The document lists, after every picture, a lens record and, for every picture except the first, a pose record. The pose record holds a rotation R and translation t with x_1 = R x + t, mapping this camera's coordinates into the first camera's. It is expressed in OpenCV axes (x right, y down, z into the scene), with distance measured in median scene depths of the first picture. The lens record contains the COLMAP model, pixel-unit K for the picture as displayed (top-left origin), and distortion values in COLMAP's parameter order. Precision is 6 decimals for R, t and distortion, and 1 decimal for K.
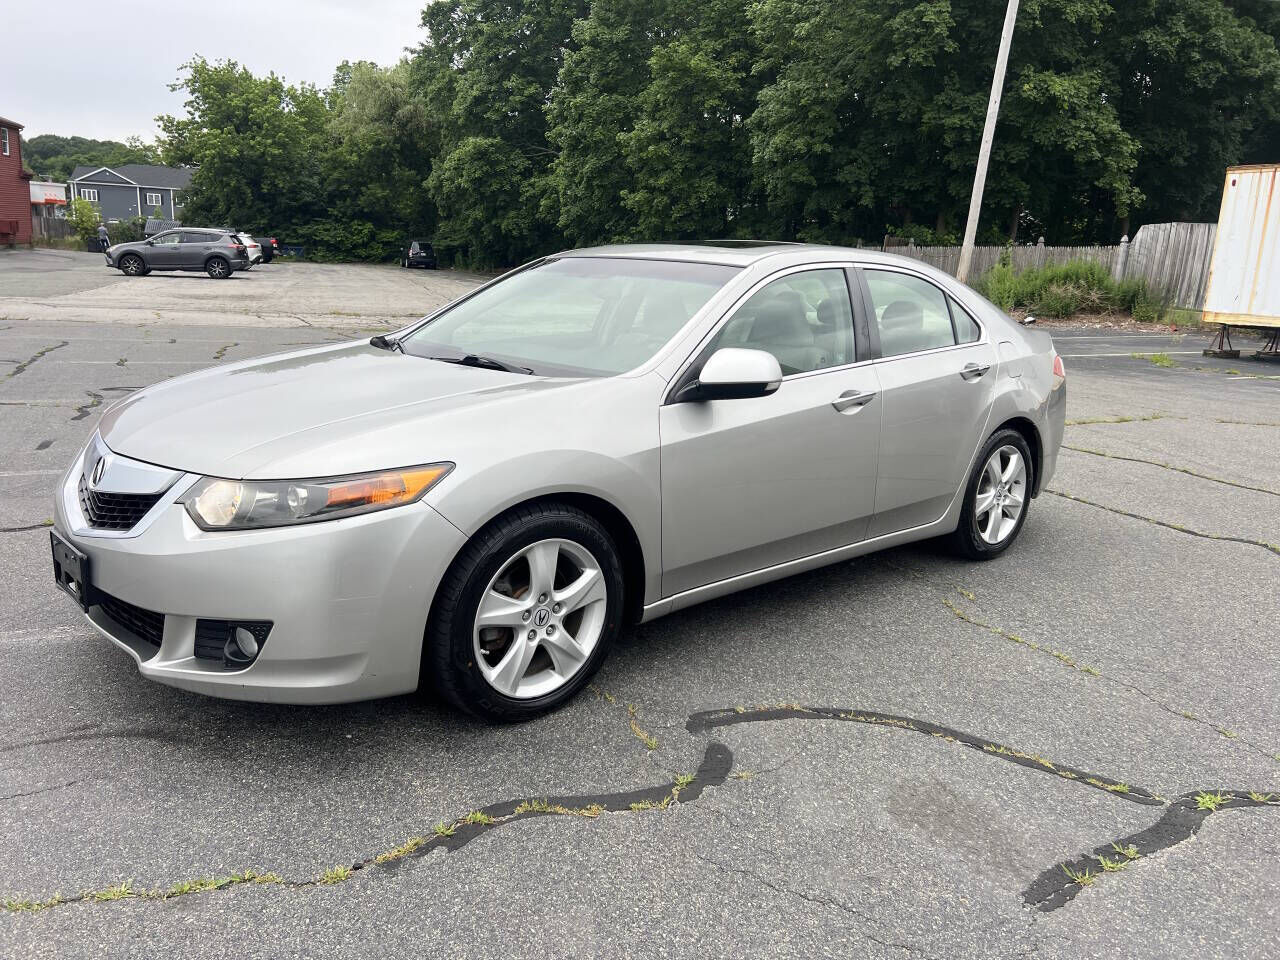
lens RADIAL K [[1092.3, 0, 640.0], [0, 1092.3, 480.0], [0, 0, 1]] dist [0.051509, -0.049459]
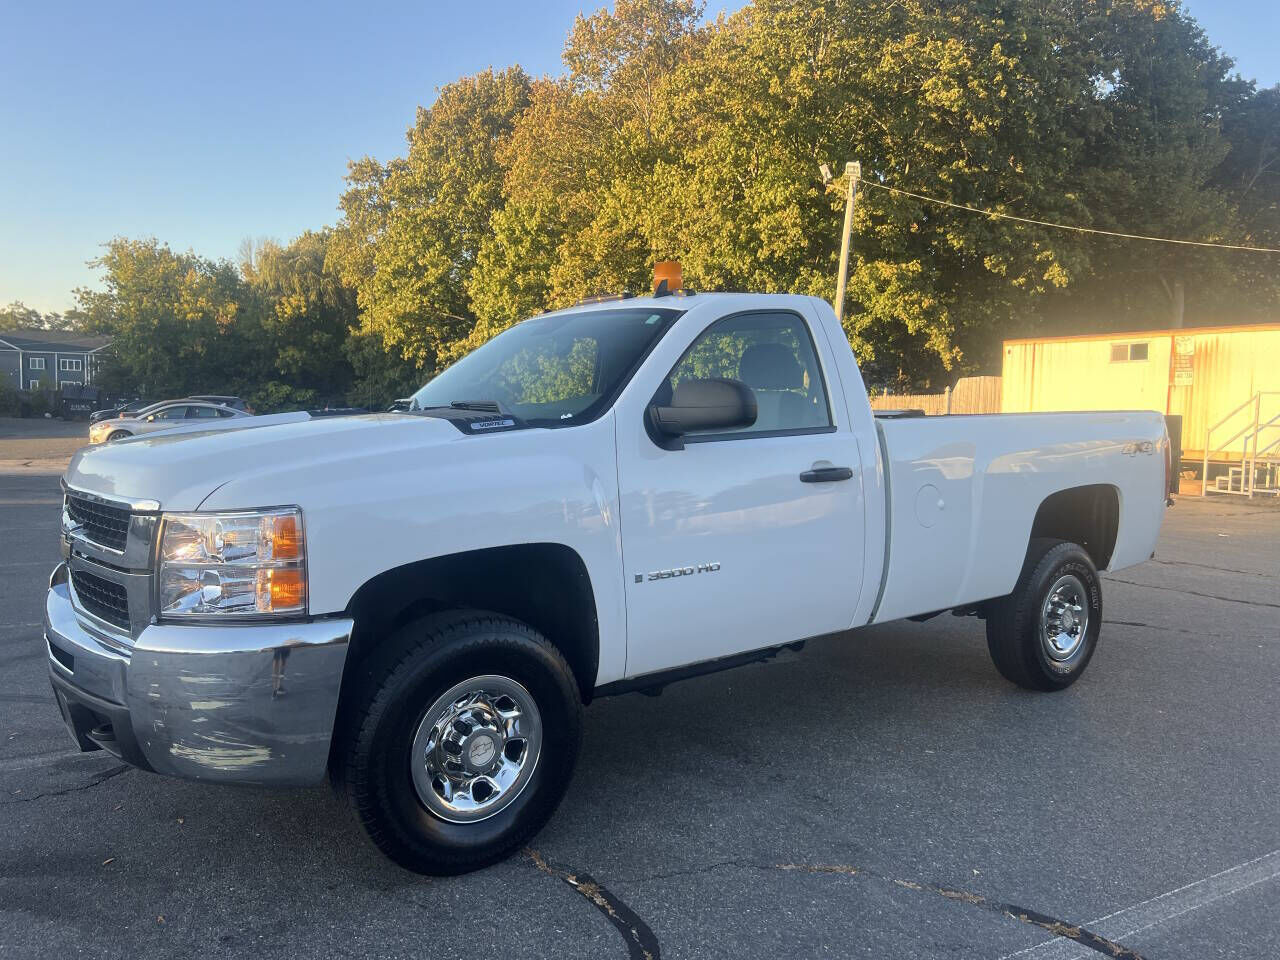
lens RADIAL K [[1092.3, 0, 640.0], [0, 1092.3, 480.0], [0, 0, 1]] dist [0.051509, -0.049459]
pose [[0.994144, -0.030397, 0.103704, -0.091714], [0.043912, 0.990457, -0.130641, 0.065916], [-0.098743, 0.134430, 0.985991, -0.368006]]
